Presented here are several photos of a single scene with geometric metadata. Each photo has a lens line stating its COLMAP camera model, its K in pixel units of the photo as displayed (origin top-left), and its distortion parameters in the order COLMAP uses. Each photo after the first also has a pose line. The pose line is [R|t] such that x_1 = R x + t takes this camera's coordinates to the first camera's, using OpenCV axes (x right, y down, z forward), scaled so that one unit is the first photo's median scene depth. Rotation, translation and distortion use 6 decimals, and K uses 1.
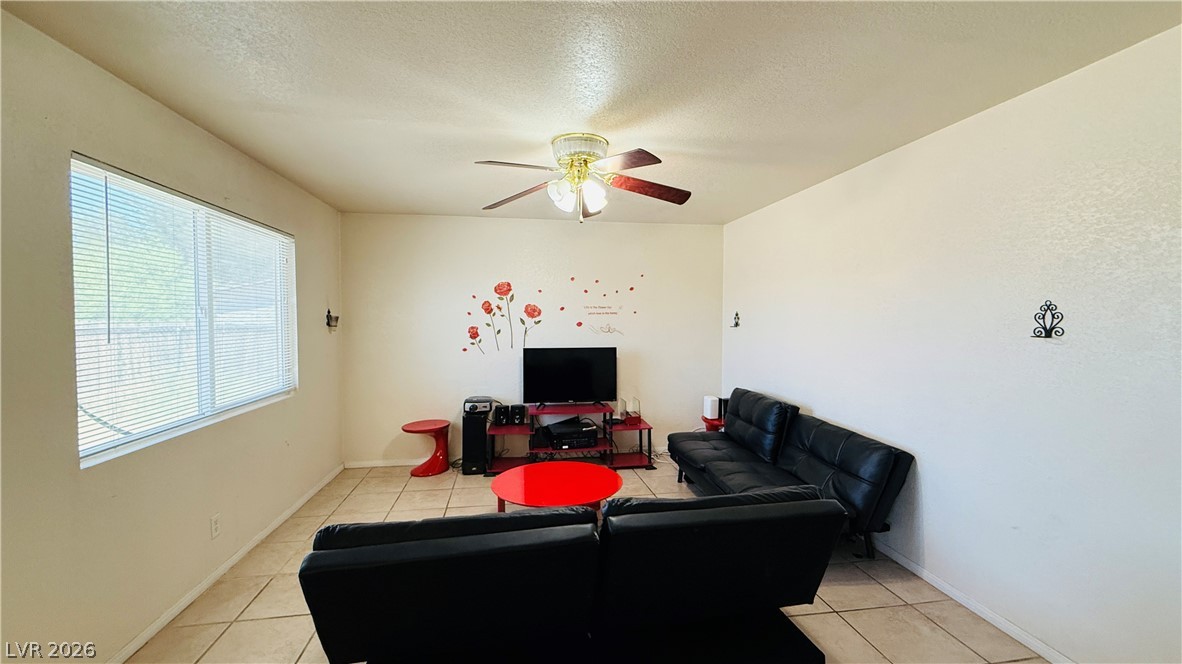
lens RADIAL K [[471.0, 0, 589.2], [0, 471.0, 333.3], [0, 0, 1]] dist [-0.002514, 0.001037]
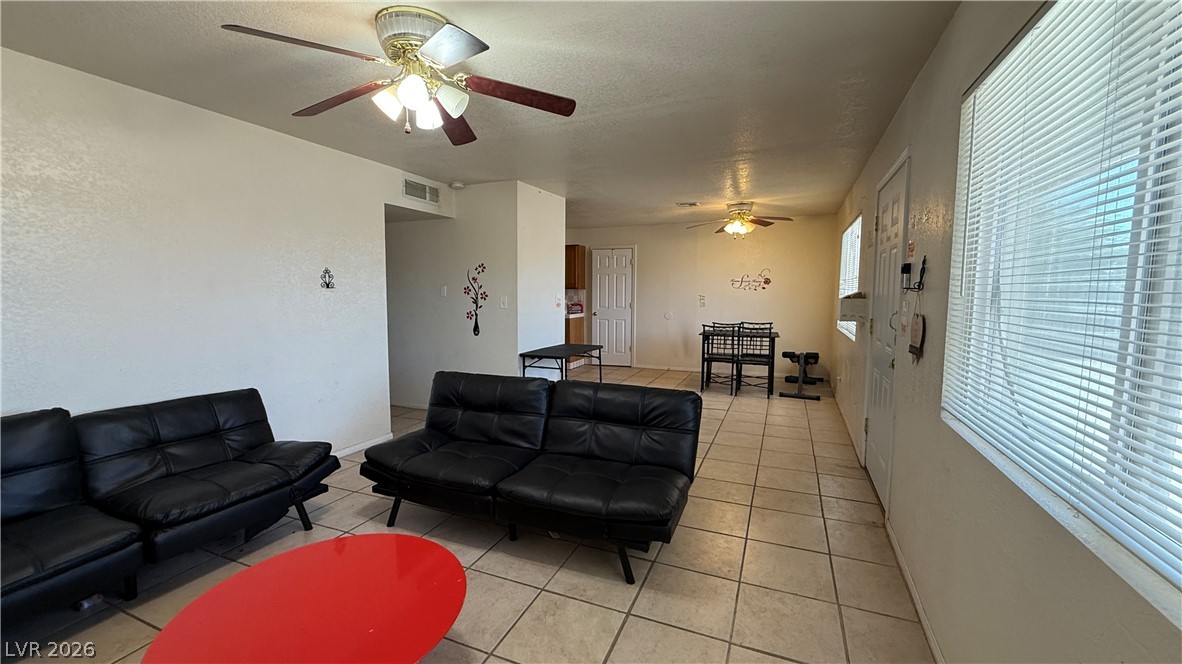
lens RADIAL K [[471.0, 0, 588.7], [0, 471.0, 332.5], [0, 0, 1]] dist [-0.002514, 0.001037]
pose [[-0.843038, -0.052358, 0.535300, -0.644922], [0.012070, 0.993158, 0.116150, -0.014622], [-0.537719, 0.104380, -0.836638, 1.485110]]
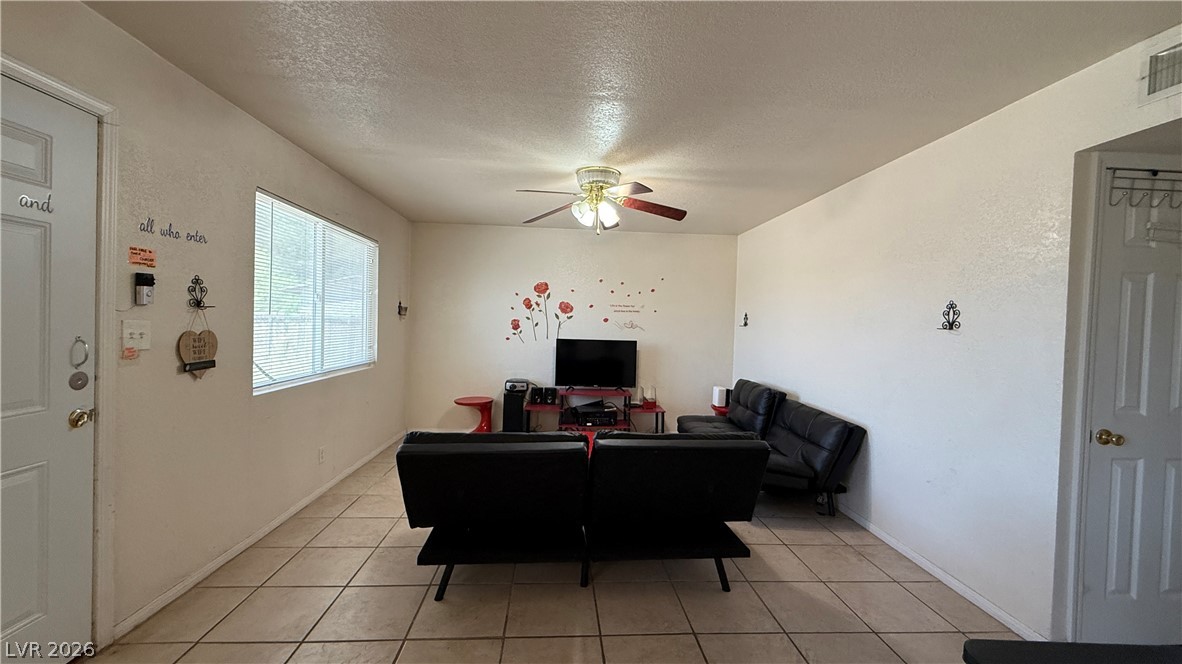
lens RADIAL K [[471.0, 0, 589.0], [0, 471.0, 332.9], [0, 0, 1]] dist [-0.002514, 0.001037]
pose [[0.994962, 0.030020, -0.095649, 0.088738], [-0.031204, 0.999454, -0.010905, 0.046536], [0.095270, 0.013835, 0.995355, -0.271549]]
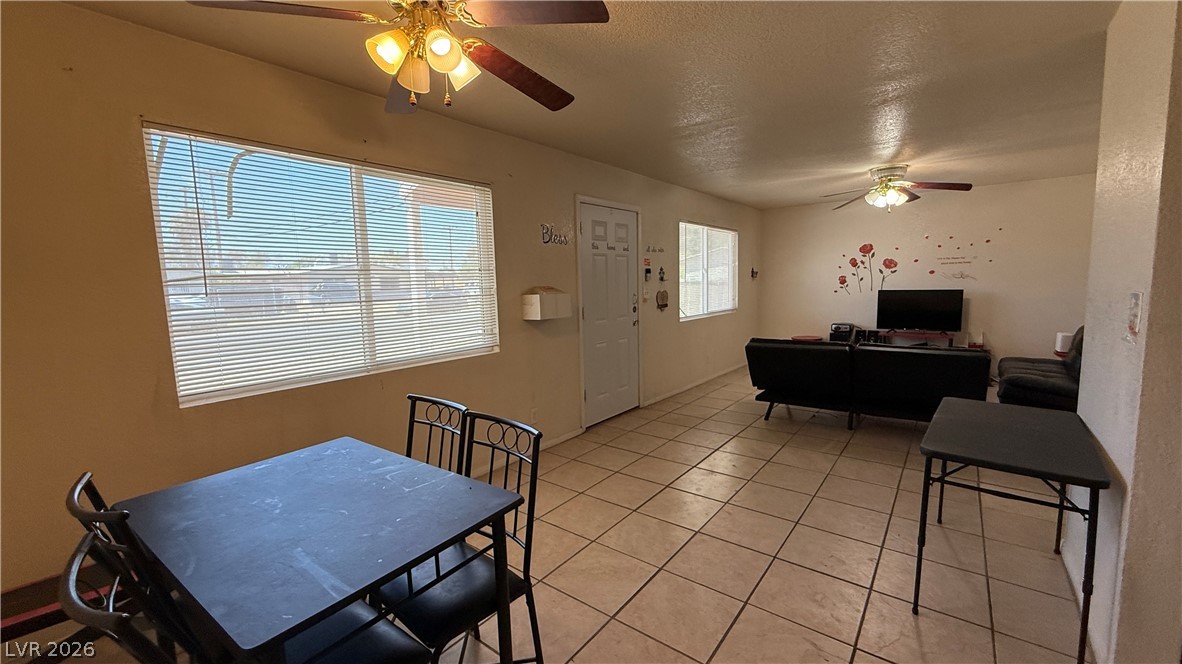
lens RADIAL K [[471.0, 0, 588.7], [0, 471.0, 331.1], [0, 0, 1]] dist [-0.002514, 0.001037]
pose [[0.675254, 0.061993, -0.734976, 0.546832], [0.001497, 0.996344, 0.085414, 0.054685], [0.737584, -0.058777, 0.672692, -1.043658]]
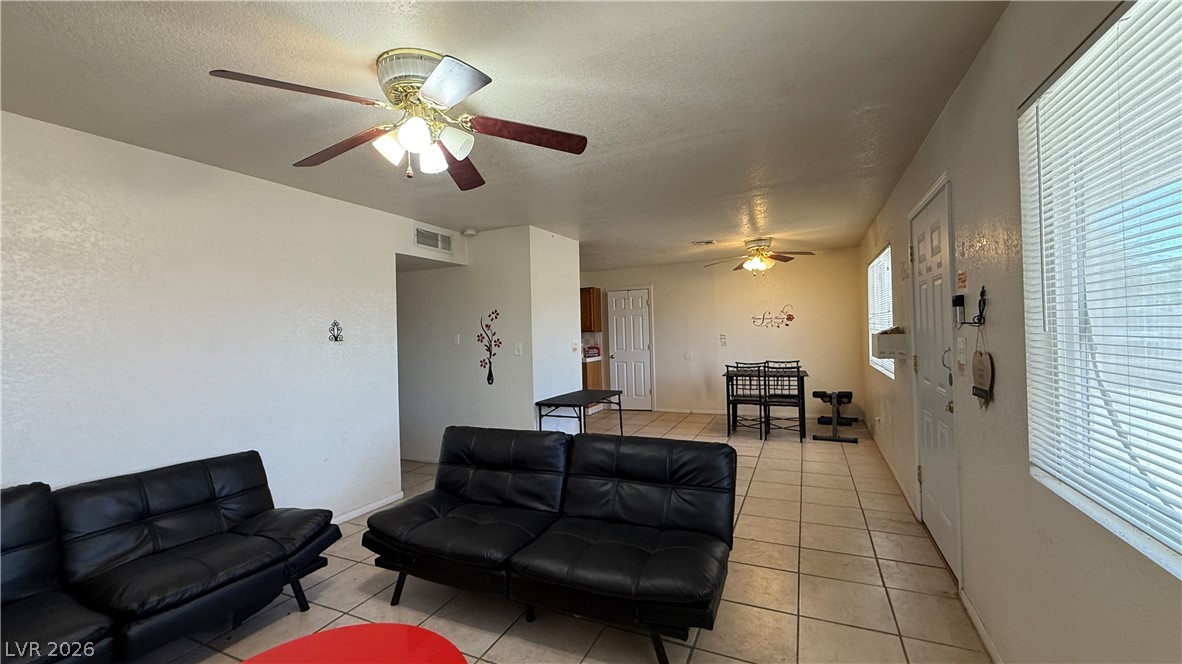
lens RADIAL K [[471.0, 0, 588.4], [0, 471.0, 333.2], [0, 0, 1]] dist [-0.002514, 0.001037]
pose [[-0.823868, 0.021079, 0.566389, -0.601254], [0.045712, 0.998524, 0.029331, -0.021504], [-0.564935, 0.050055, -0.823616, 1.423751]]
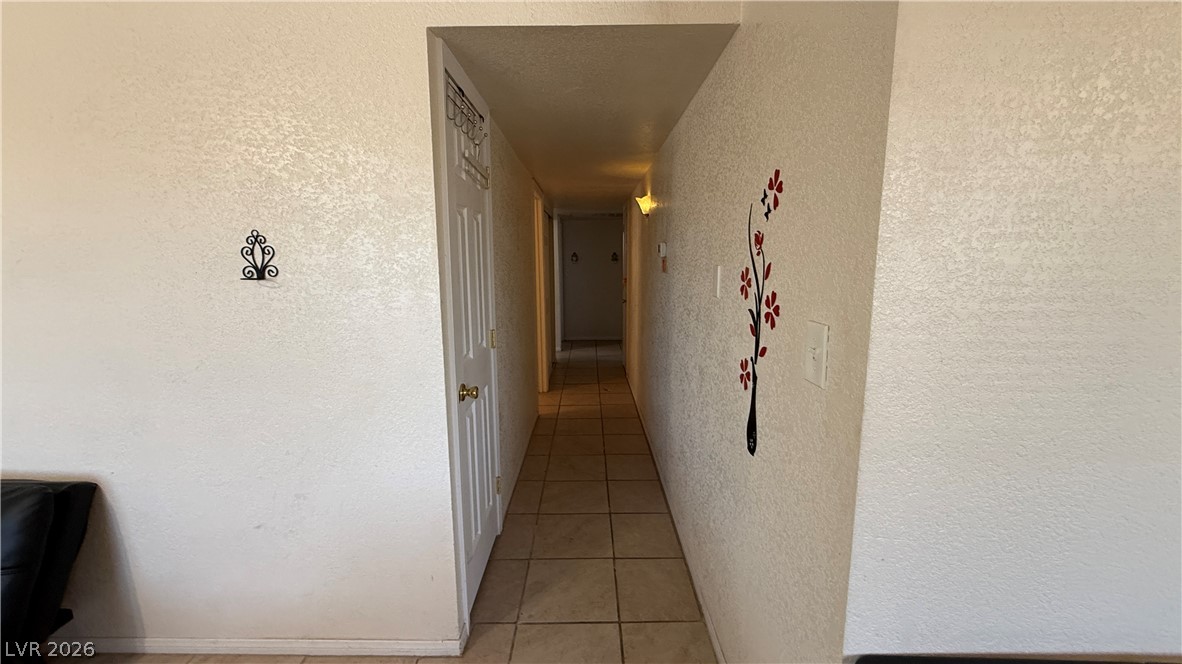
lens RADIAL K [[471.0, 0, 586.7], [0, 471.0, 326.3], [0, 0, 1]] dist [-0.002514, 0.001037]
pose [[0.167405, -0.150076, 0.974399, 0.228456], [0.041424, 0.988544, 0.145138, -0.003479], [-0.985018, 0.016066, 0.171704, 0.259146]]
